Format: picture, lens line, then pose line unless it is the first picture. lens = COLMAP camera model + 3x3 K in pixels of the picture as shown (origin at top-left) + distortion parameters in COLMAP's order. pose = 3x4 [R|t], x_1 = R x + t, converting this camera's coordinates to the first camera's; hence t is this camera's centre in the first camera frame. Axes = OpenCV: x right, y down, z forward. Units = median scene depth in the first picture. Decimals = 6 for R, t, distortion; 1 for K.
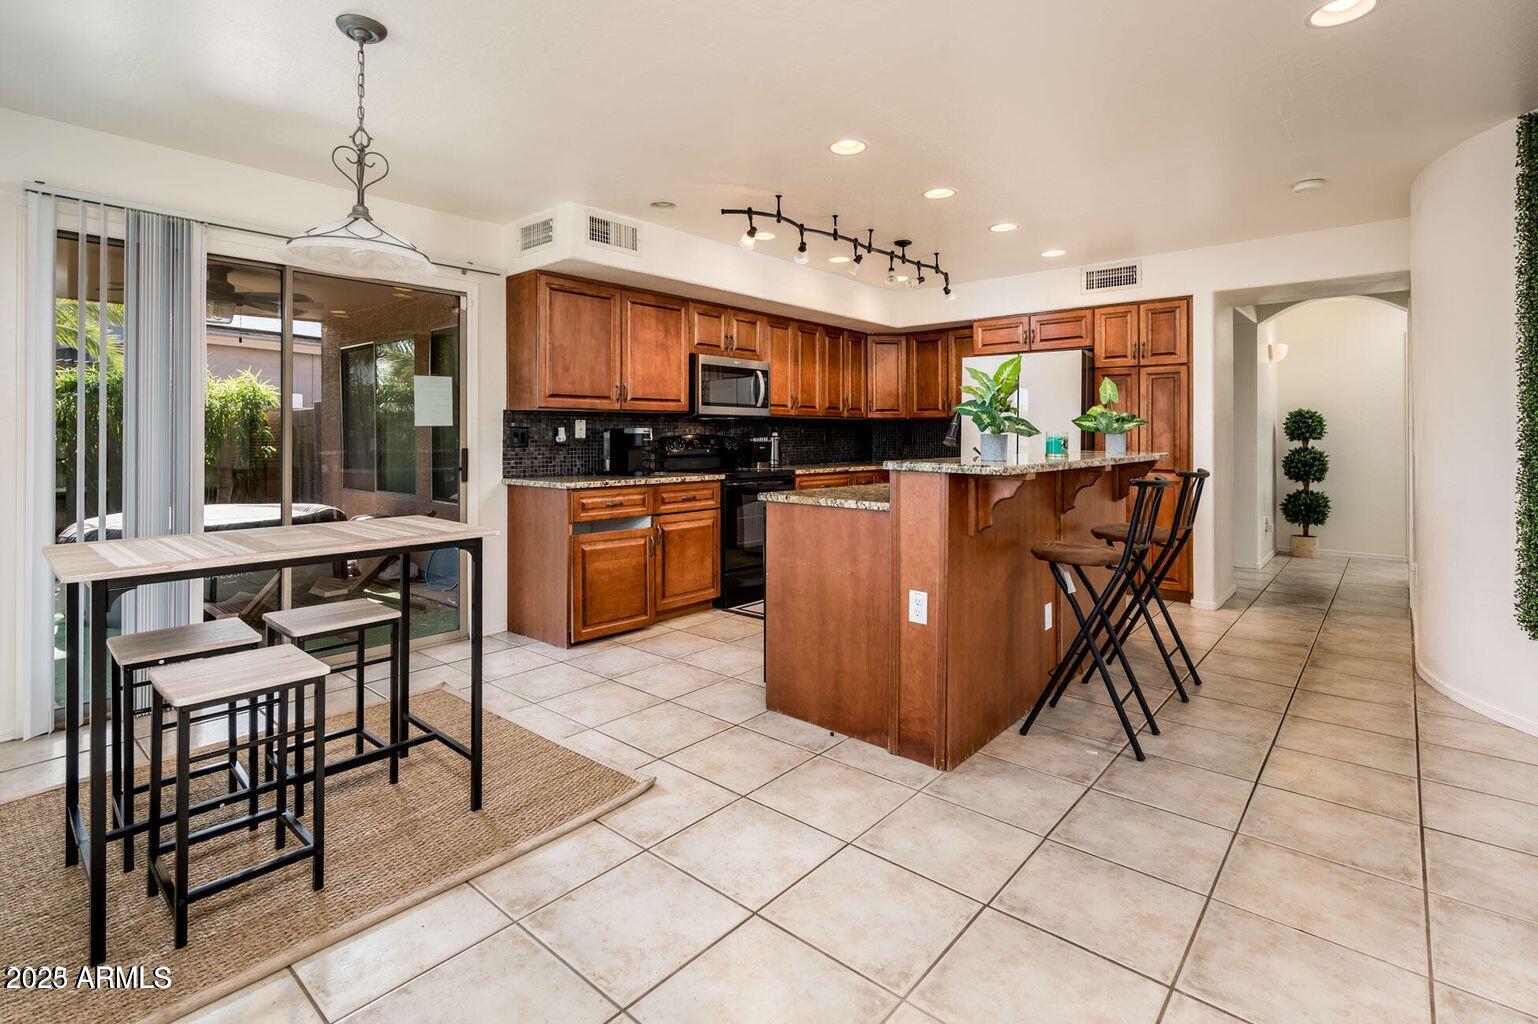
lens RADIAL K [[736.5, 0, 769.0], [0, 736.5, 512.0], [0, 0, 1]] dist [-0.000507, -0.000171]
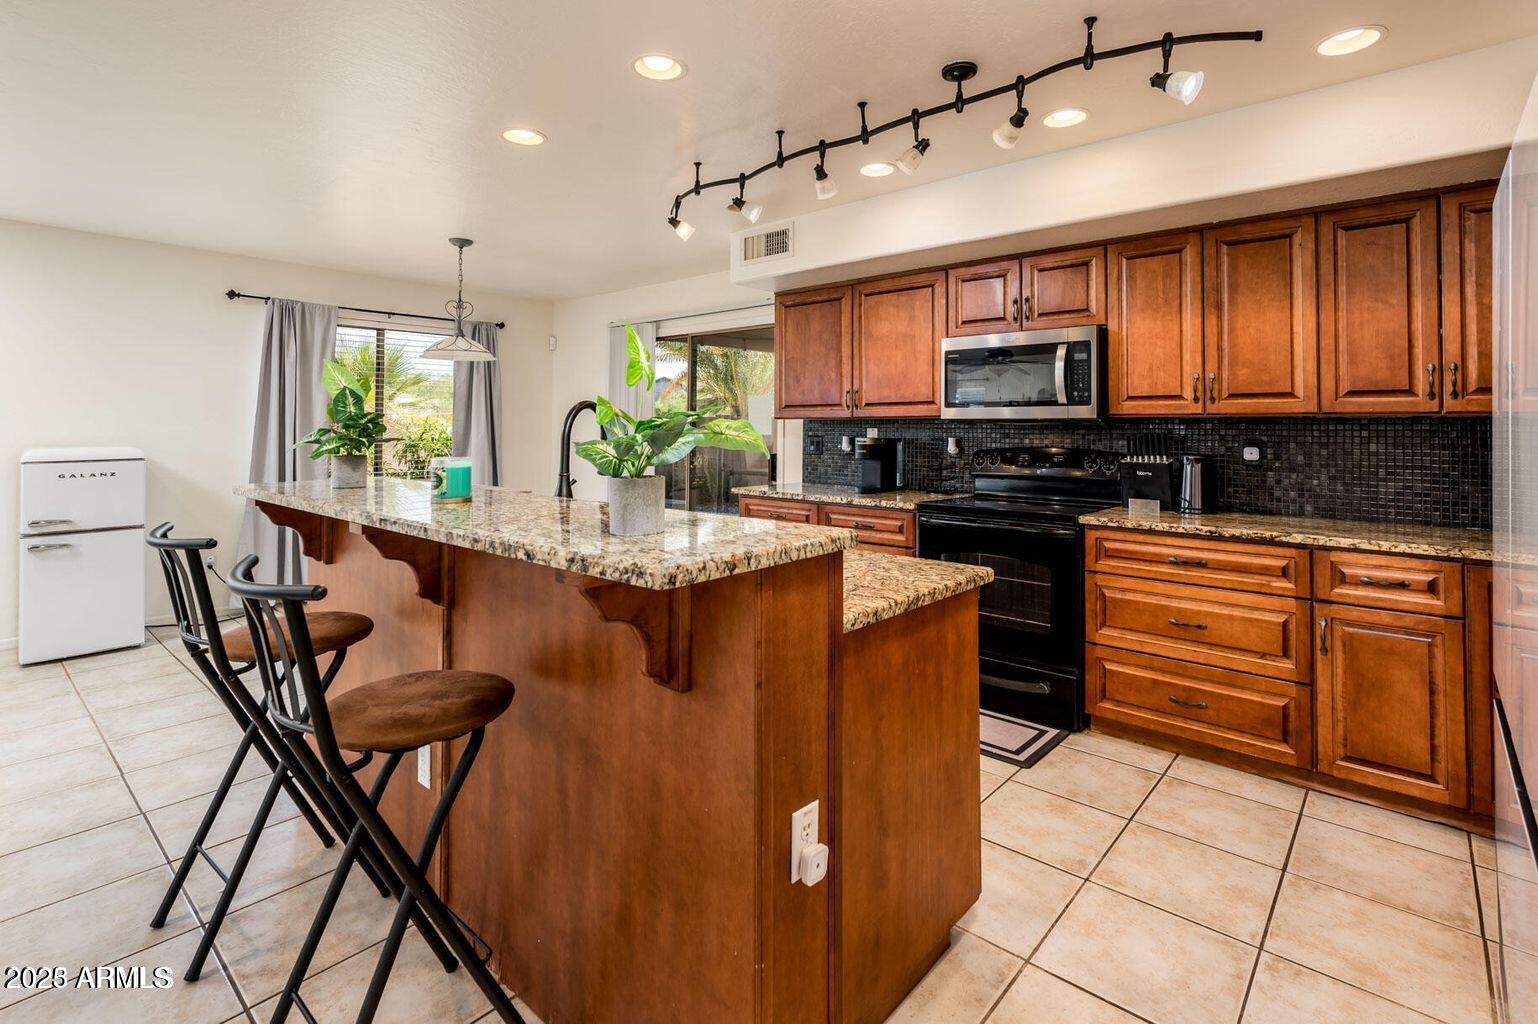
lens RADIAL K [[716.9, 0, 773.6], [0, 716.9, 441.7], [0, 0, 1]] dist [-0.001785, -0.000299]
pose [[0.023135, 0.014910, -0.999621, 0.537513], [-0.109724, 0.993886, 0.012285, -0.088040], [0.993693, 0.109398, 0.024629, 0.713750]]
